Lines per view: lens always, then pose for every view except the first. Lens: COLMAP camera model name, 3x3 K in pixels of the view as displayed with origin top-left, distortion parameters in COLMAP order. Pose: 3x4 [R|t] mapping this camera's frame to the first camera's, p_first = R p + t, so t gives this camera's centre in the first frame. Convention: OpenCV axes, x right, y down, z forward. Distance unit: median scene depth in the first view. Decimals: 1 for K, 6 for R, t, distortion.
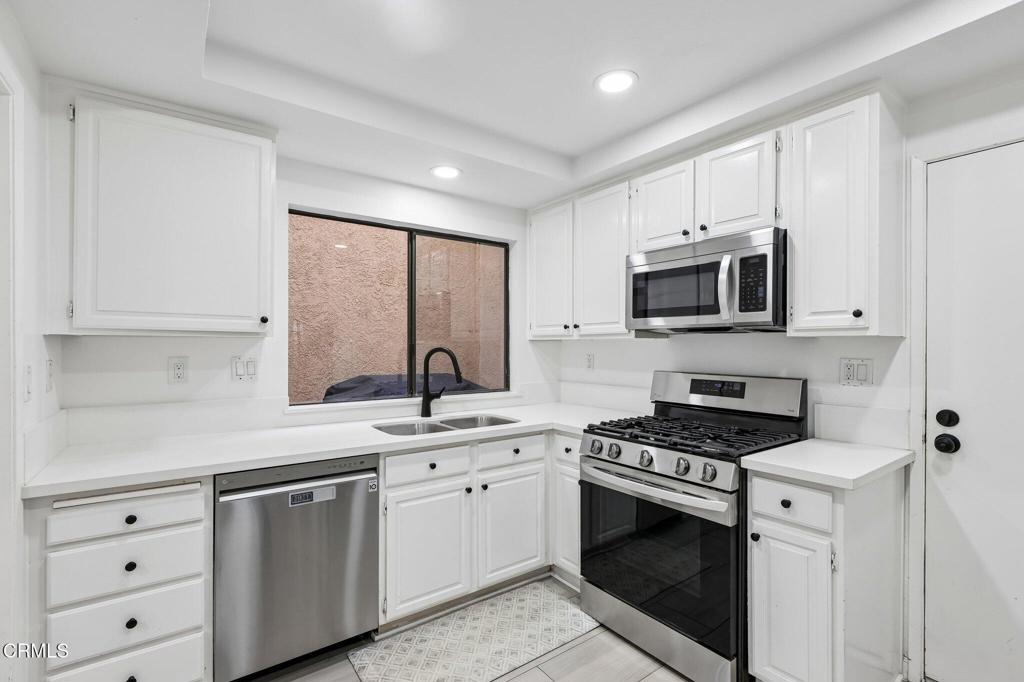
lens RADIAL K [[459.6, 0, 507.8], [0, 459.6, 345.4], [0, 0, 1]] dist [-0.022752, 0.005445]
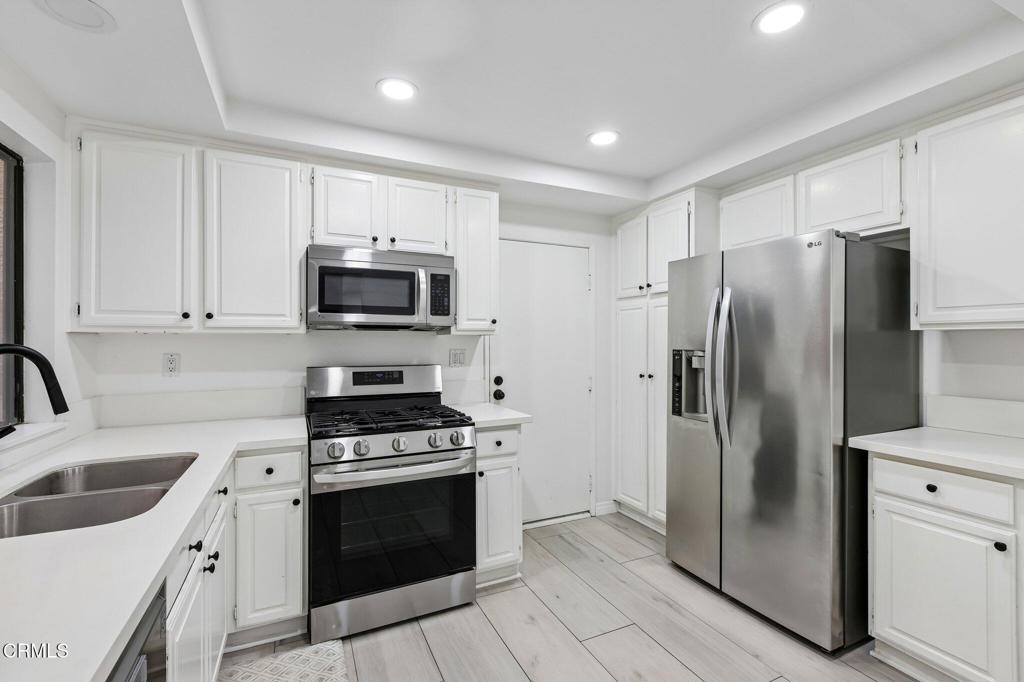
lens RADIAL K [[459.6, 0, 490.4], [0, 459.6, 340.2], [0, 0, 1]] dist [-0.022752, 0.005445]
pose [[0.186217, 0.002819, 0.982505, -0.716611], [0.001999, 0.999993, -0.003248, 0.002667], [-0.982507, 0.002569, 0.186210, 0.573152]]
